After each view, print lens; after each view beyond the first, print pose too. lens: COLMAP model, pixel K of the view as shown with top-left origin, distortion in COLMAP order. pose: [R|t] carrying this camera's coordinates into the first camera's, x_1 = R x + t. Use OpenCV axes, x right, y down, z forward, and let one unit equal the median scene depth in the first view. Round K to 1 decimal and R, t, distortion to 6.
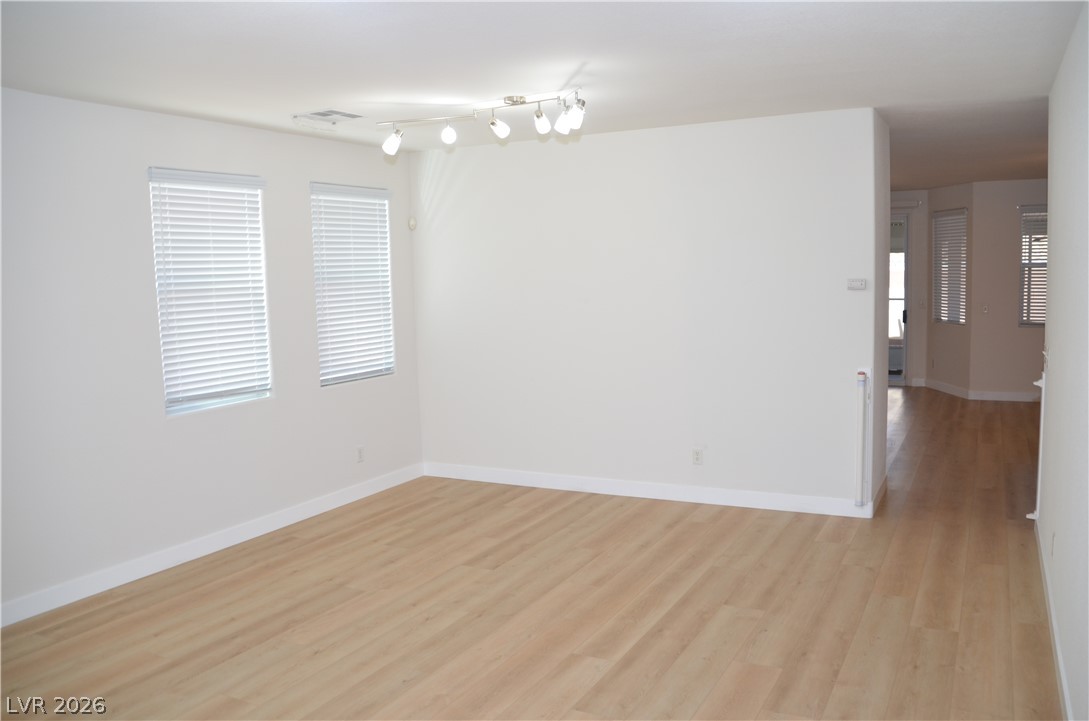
lens RADIAL K [[874.5, 0, 577.2], [0, 874.5, 376.0], [0, 0, 1]] dist [-0.170972, 0.121203]
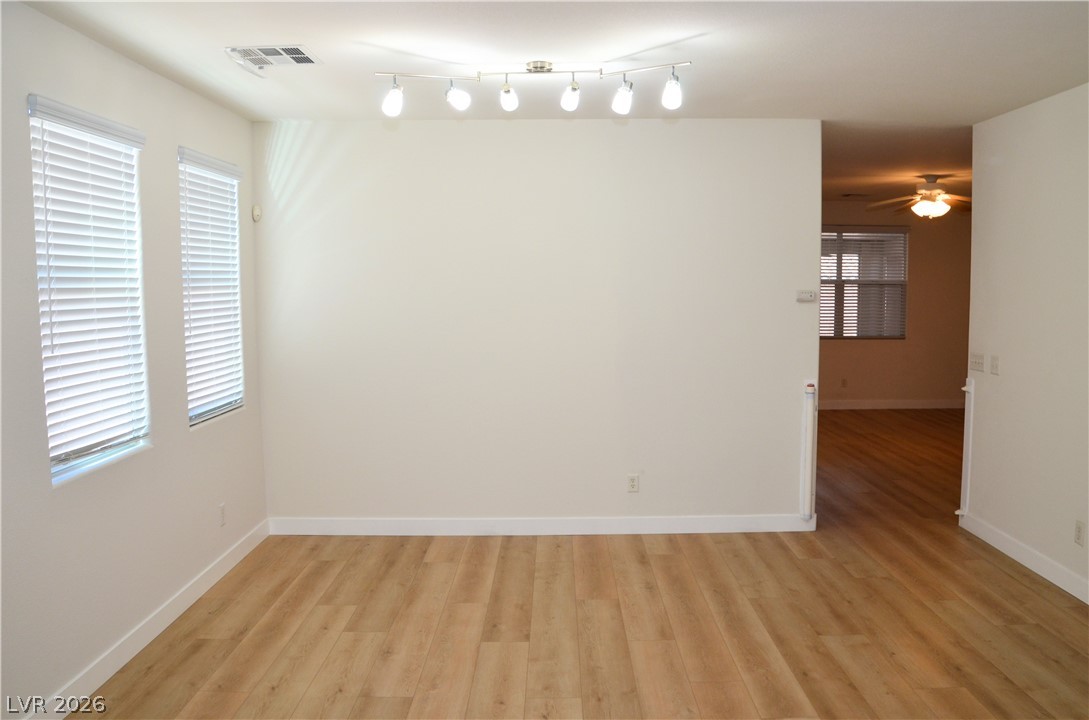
lens RADIAL K [[908.3, 0, 583.3], [0, 908.3, 376.4], [0, 0, 1]] dist [-0.174239, 0.118343]
pose [[0.883374, -0.025581, 0.467970, -0.392337], [0.036985, 0.999200, -0.015195, -0.007869], [-0.467207, 0.030731, 0.883614, 0.206622]]
